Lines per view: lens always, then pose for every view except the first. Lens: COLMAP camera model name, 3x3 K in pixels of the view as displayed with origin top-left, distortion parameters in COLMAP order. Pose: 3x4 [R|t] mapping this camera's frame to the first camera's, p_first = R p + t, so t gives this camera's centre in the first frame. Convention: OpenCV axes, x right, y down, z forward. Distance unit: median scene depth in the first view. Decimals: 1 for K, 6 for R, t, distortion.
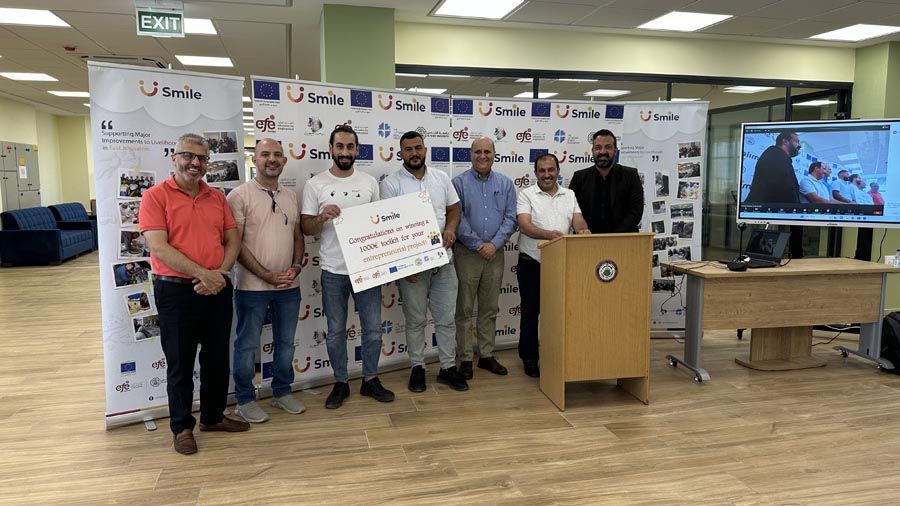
lens RADIAL K [[643.1, 0, 452.1], [0, 643.1, 254.5], [0, 0, 1]] dist [0.049284, -0.058959]
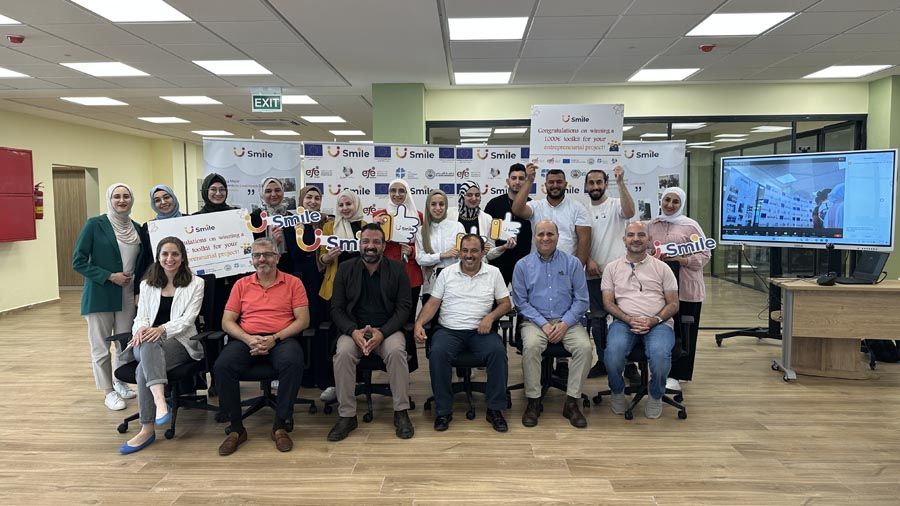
lens RADIAL K [[643.1, 0, 445.8], [0, 643.1, 249.2], [0, 0, 1]] dist [0.049284, -0.058959]
pose [[0.960587, 0.012633, -0.277691, 0.350799], [-0.025297, 0.998794, -0.042071, 0.024977], [0.276825, 0.047438, 0.959749, -0.275183]]
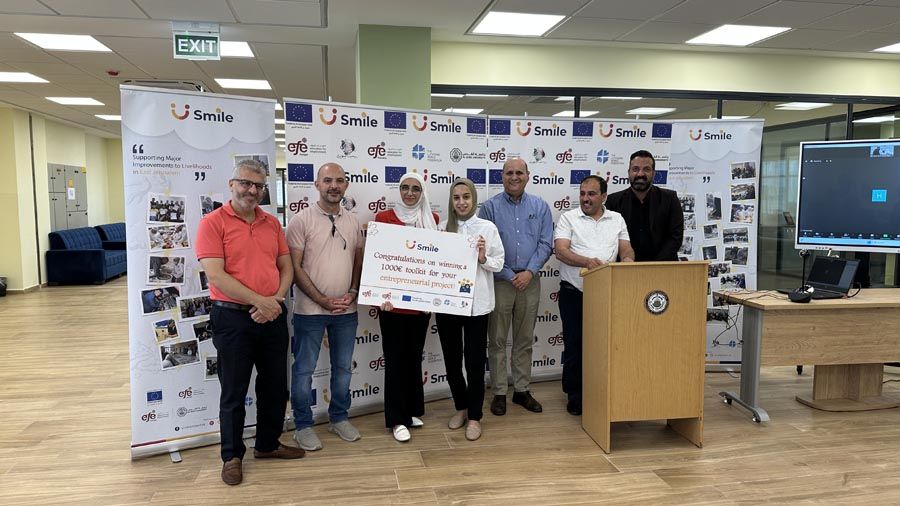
lens RADIAL K [[643.1, 0, 441.0], [0, 643.1, 258.1], [0, 0, 1]] dist [0.049284, -0.058959]
pose [[0.997374, 0.006178, -0.072153, -0.000969], [-0.007922, 0.999683, -0.023919, -0.010330], [0.071982, 0.024428, 0.997107, 0.041553]]
